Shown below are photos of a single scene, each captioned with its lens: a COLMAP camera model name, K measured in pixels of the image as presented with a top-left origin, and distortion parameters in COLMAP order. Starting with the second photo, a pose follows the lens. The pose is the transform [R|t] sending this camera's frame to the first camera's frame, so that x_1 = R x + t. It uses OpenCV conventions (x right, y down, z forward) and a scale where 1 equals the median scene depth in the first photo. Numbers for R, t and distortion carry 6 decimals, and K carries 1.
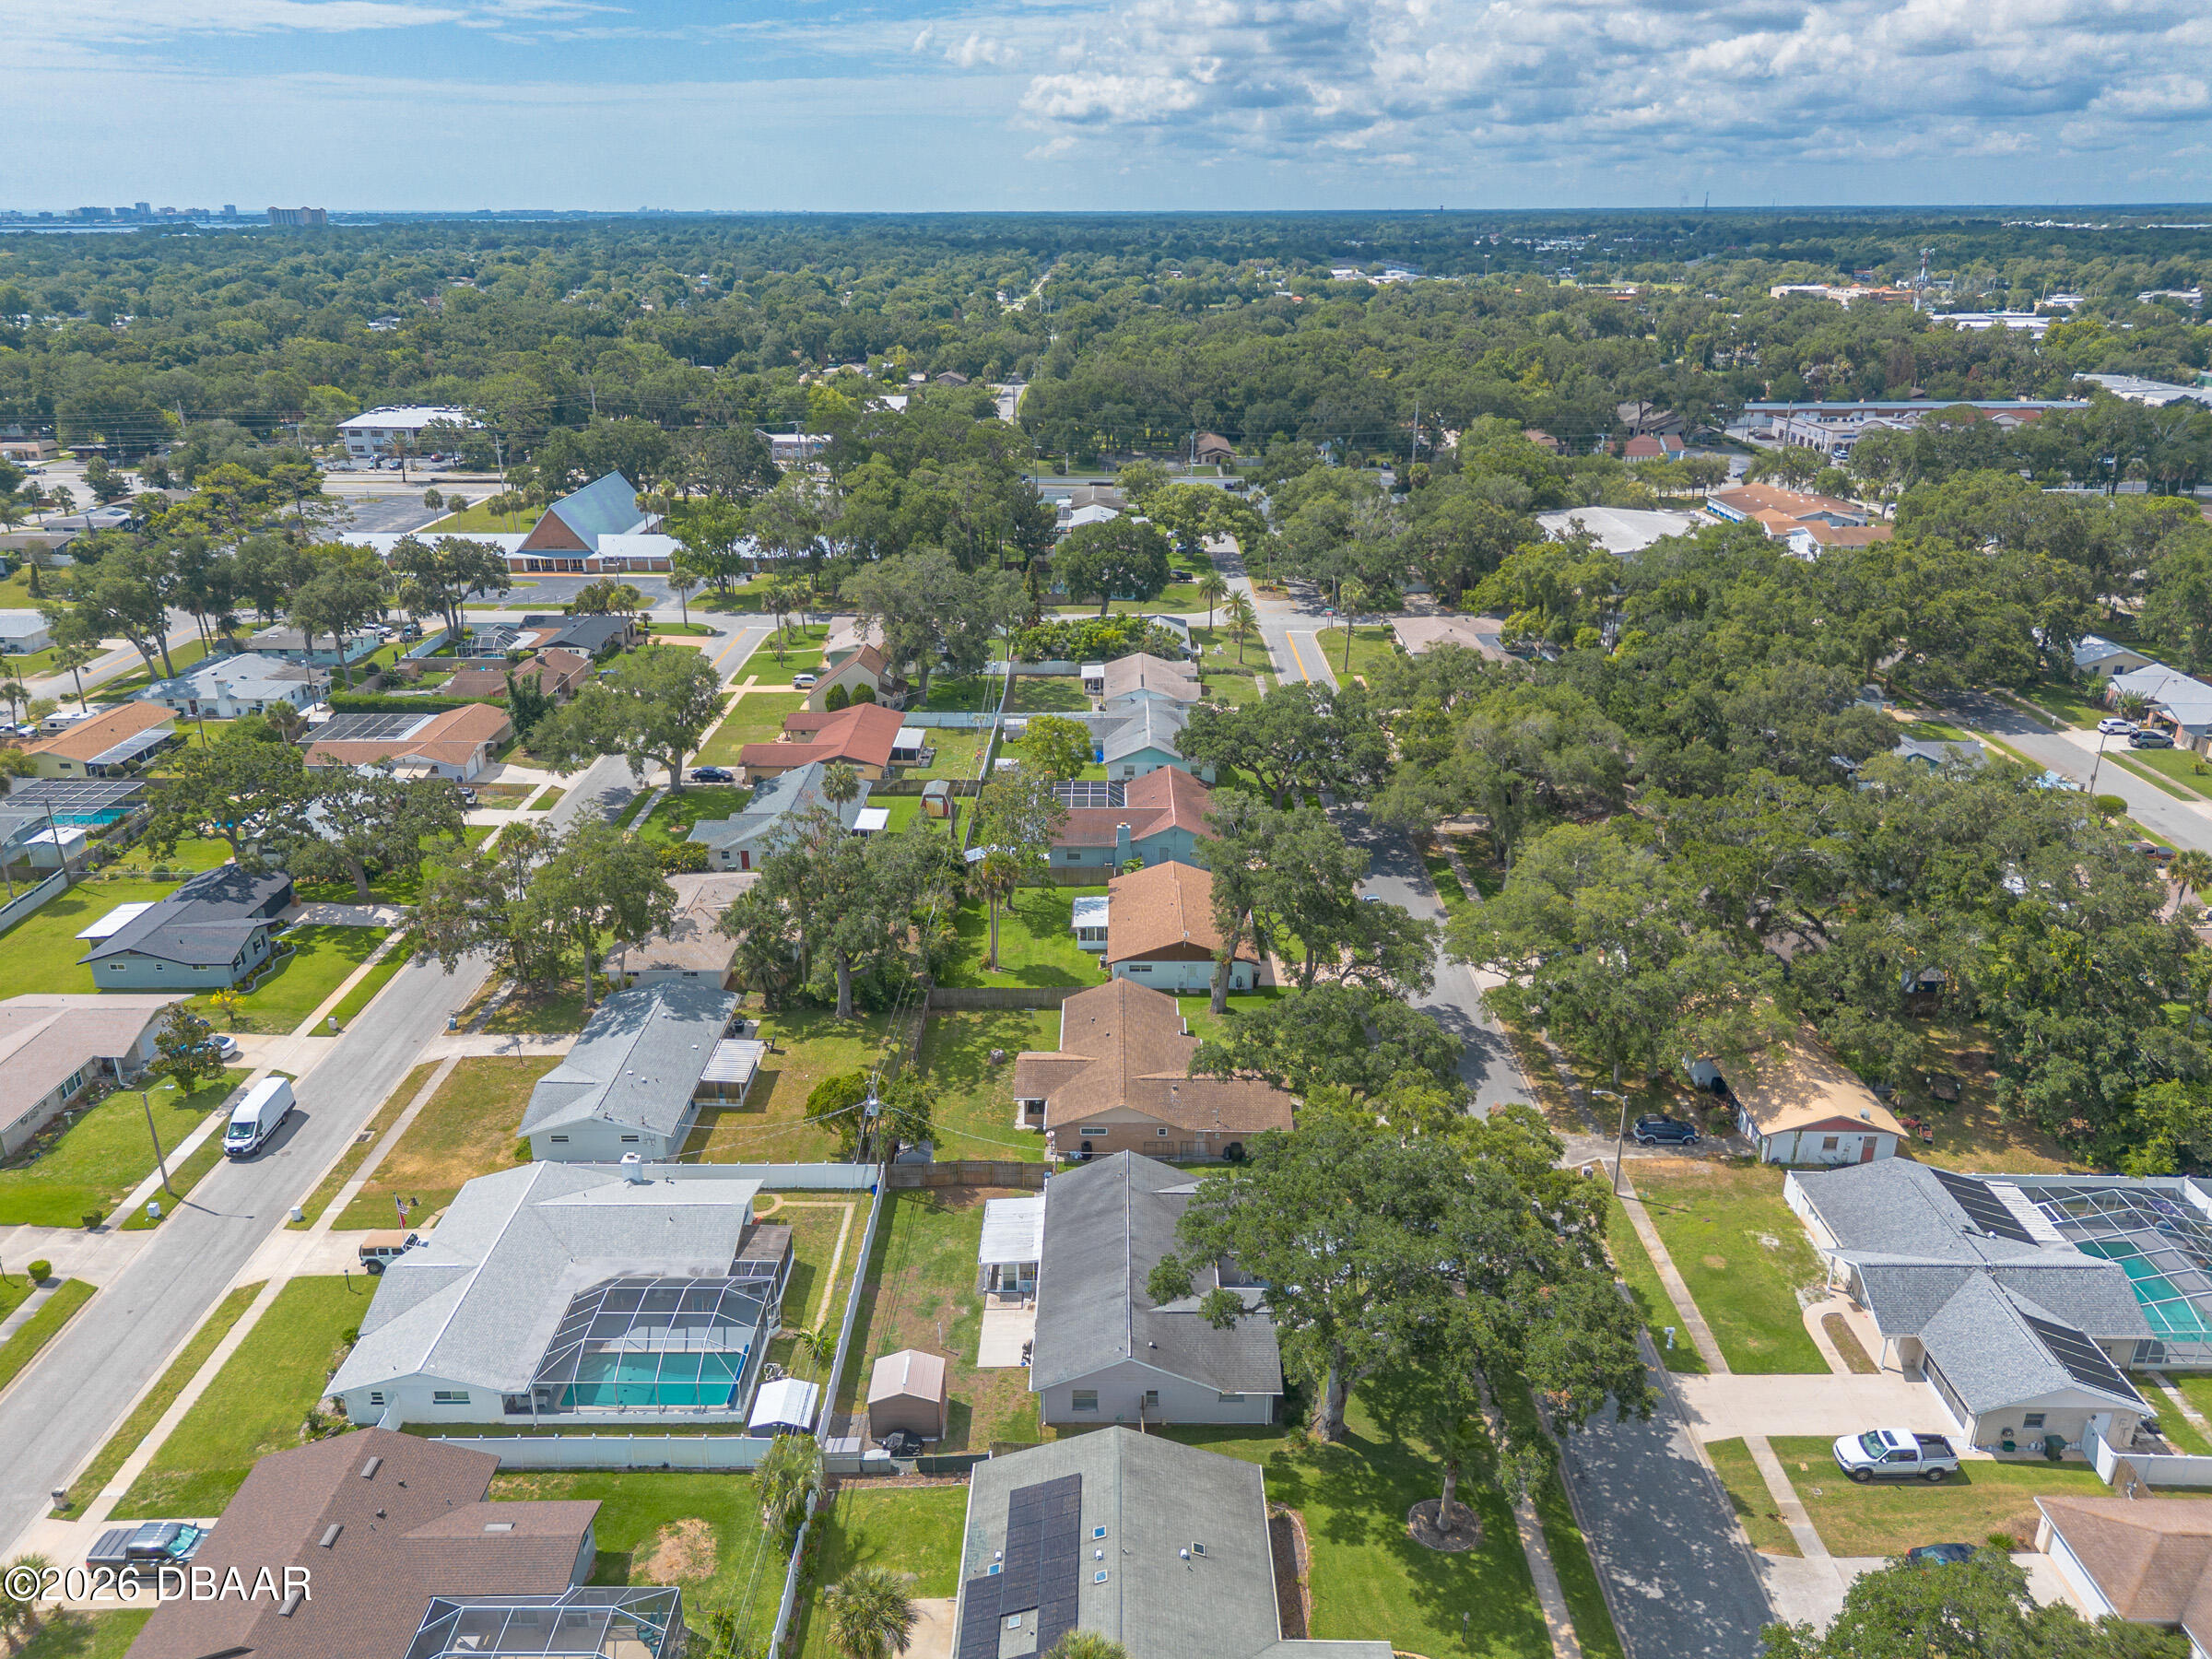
lens RADIAL K [[1569.4, 0, 1095.5], [0, 1569.4, 834.7], [0, 0, 1]] dist [0.070072, -0.066143]
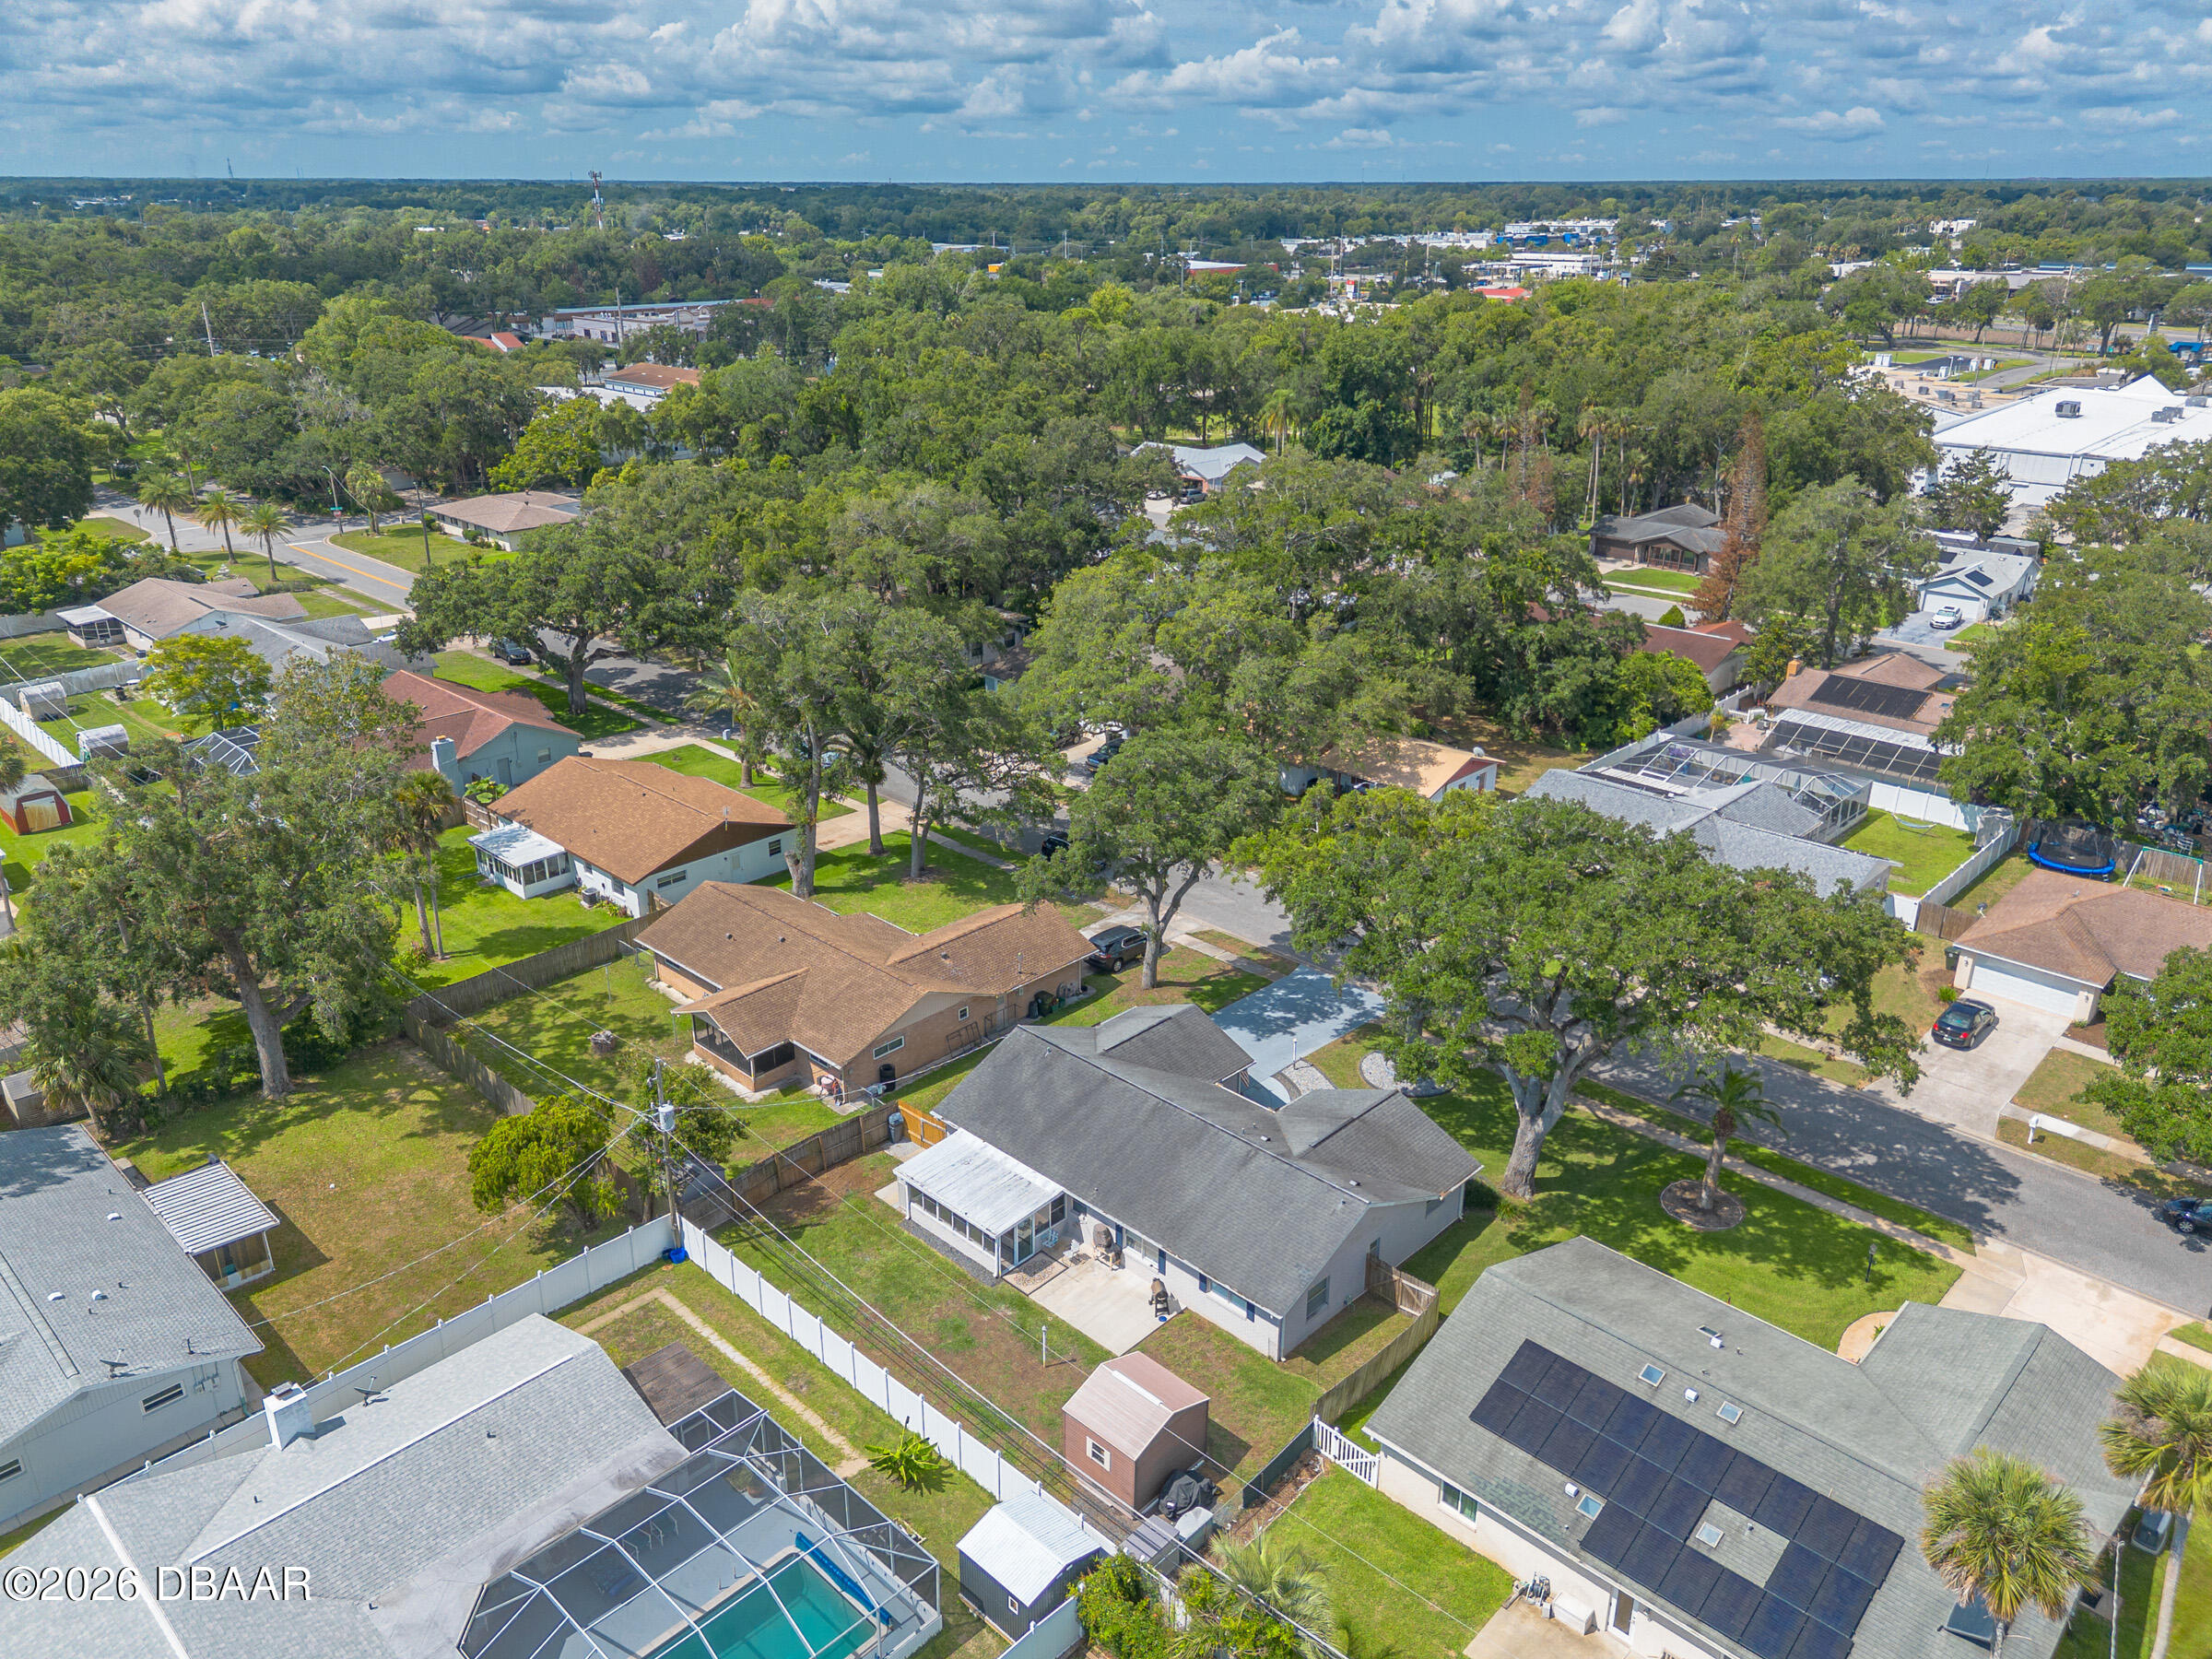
lens RADIAL K [[1606.3, 0, 1106.0], [0, 1606.3, 829.5], [0, 0, 1]] dist [0.059054, -0.048410]
pose [[0.687411, -0.270766, 0.673908, -0.449101], [0.268532, 0.956905, 0.110557, 0.050944], [-0.674802, 0.104968, 0.730496, 0.471746]]
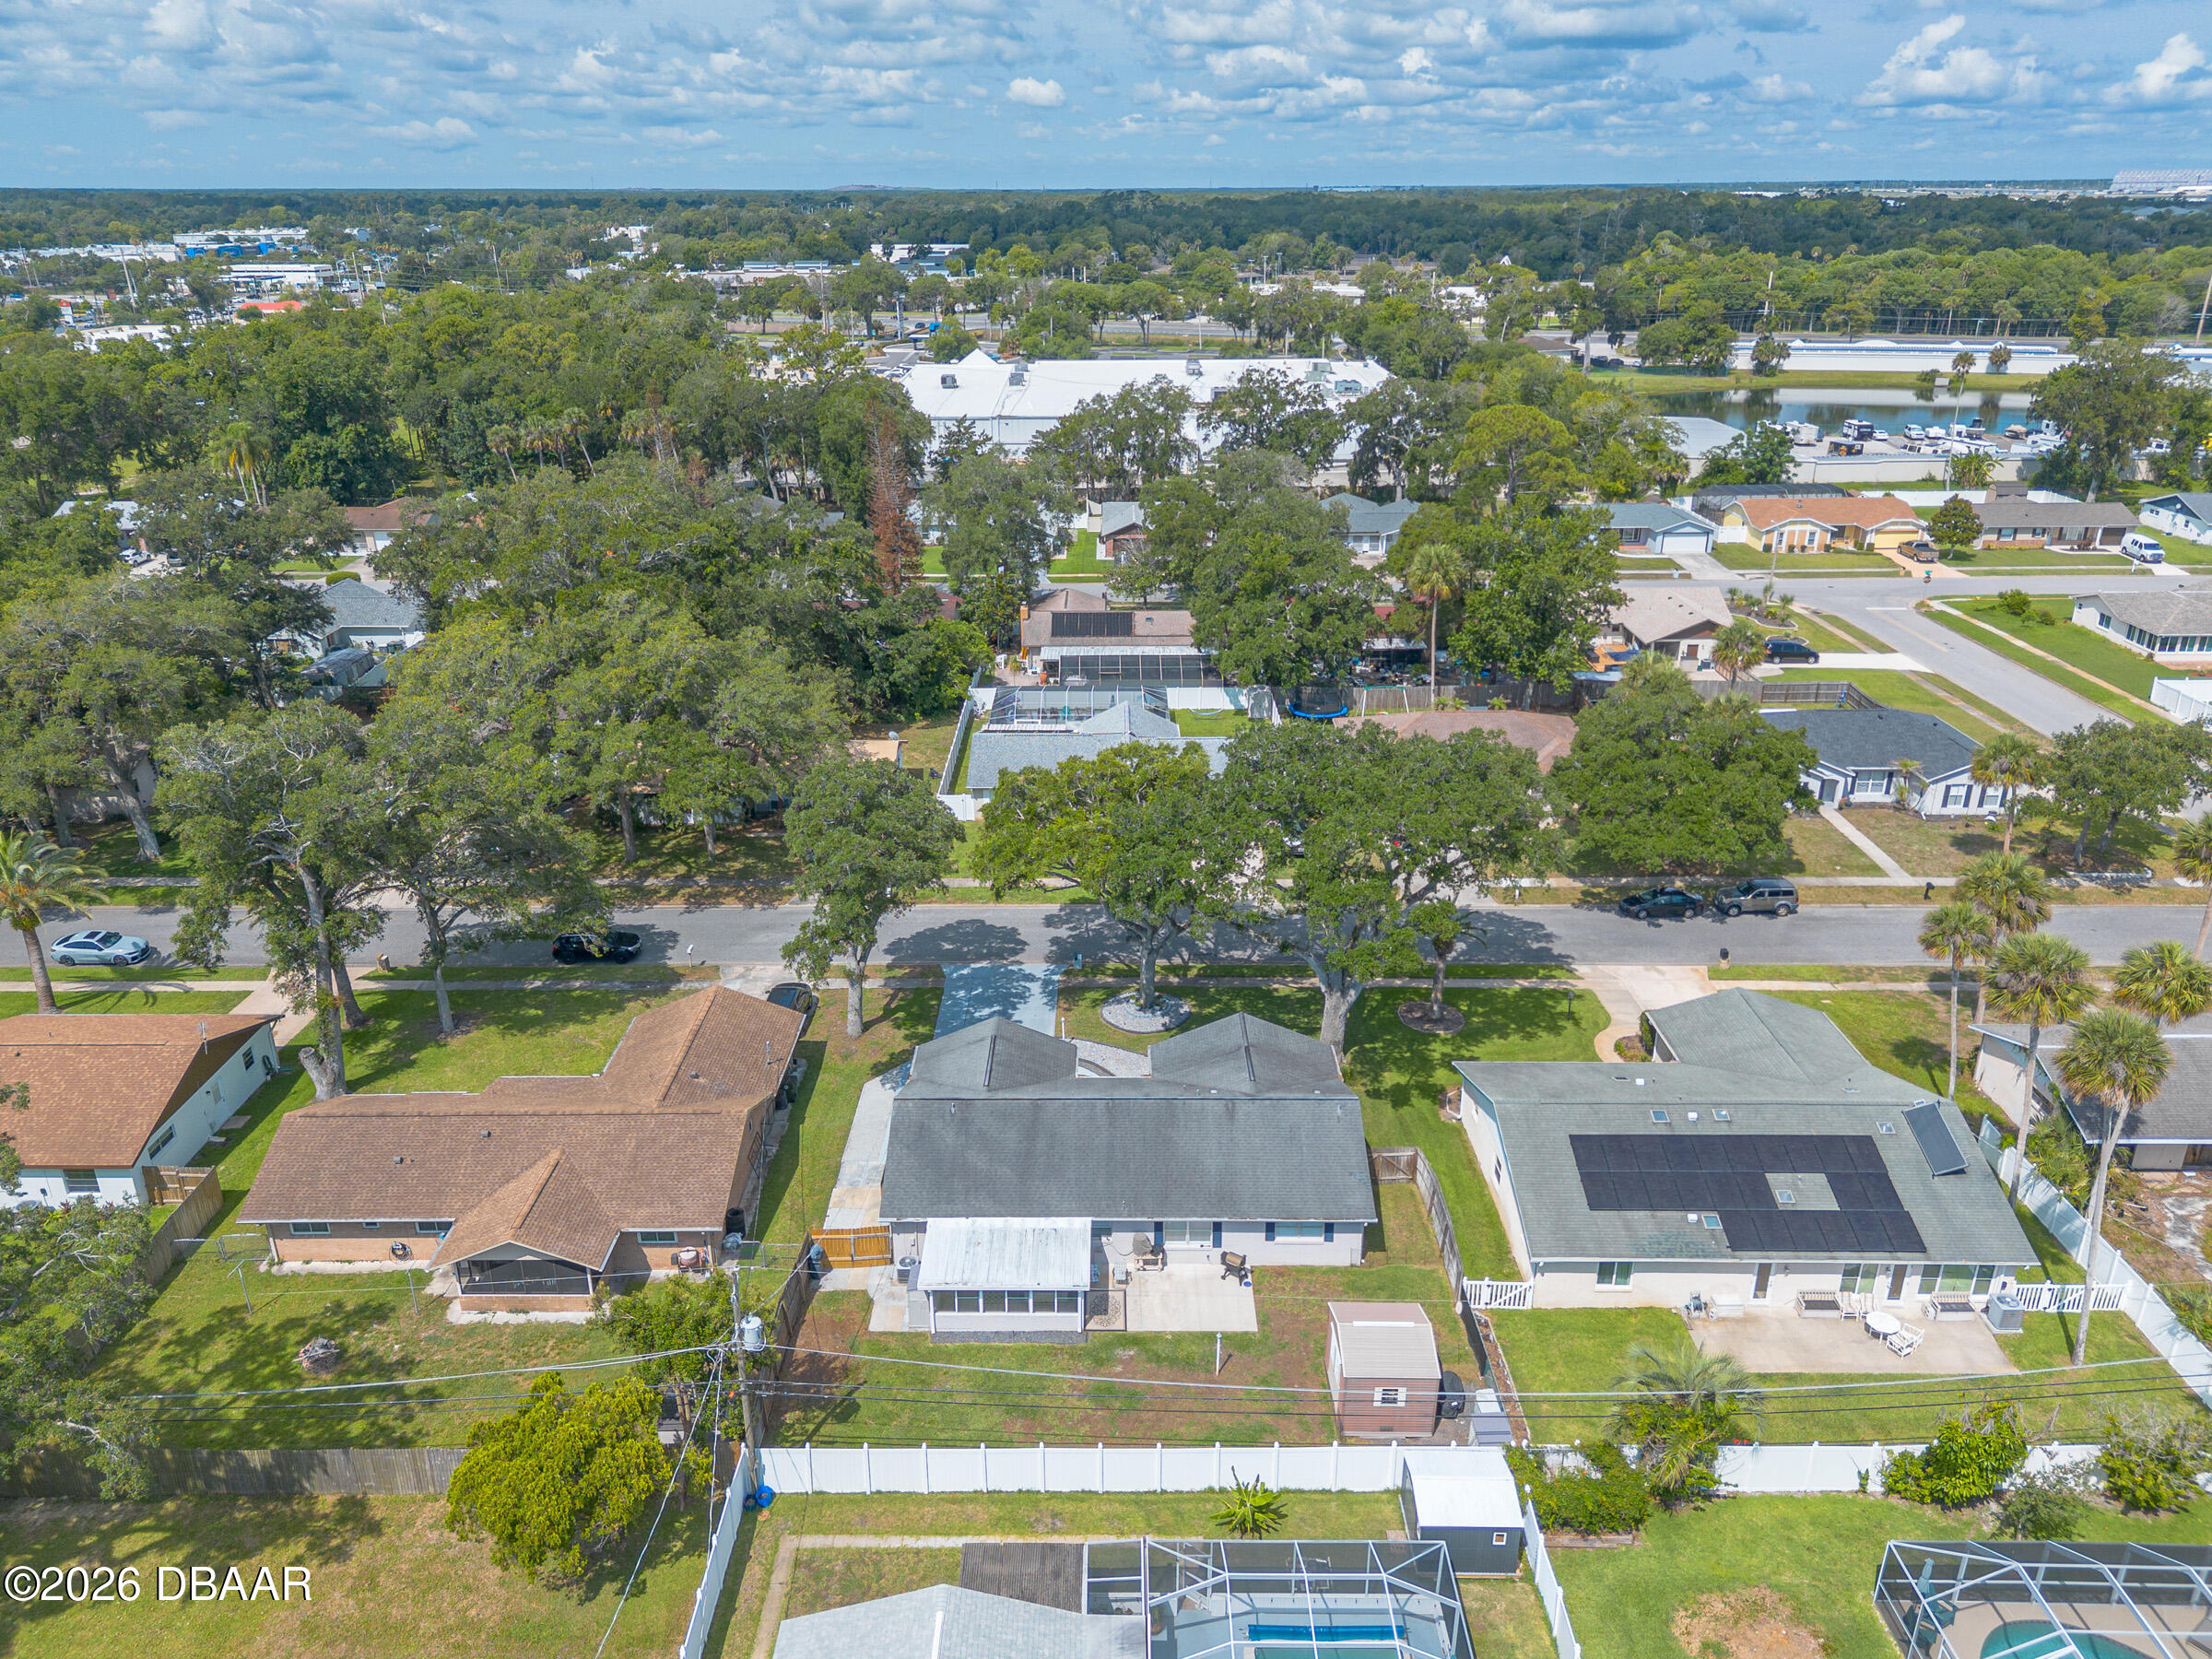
lens RADIAL K [[1569.4, 0, 1095.5], [0, 1569.4, 834.7], [0, 0, 1]] dist [0.070072, -0.066143]
pose [[-0.011410, -0.379077, 0.925295, -0.585331], [0.372604, 0.857099, 0.355734, -0.100228], [-0.927920, 0.348828, 0.131466, 0.861137]]
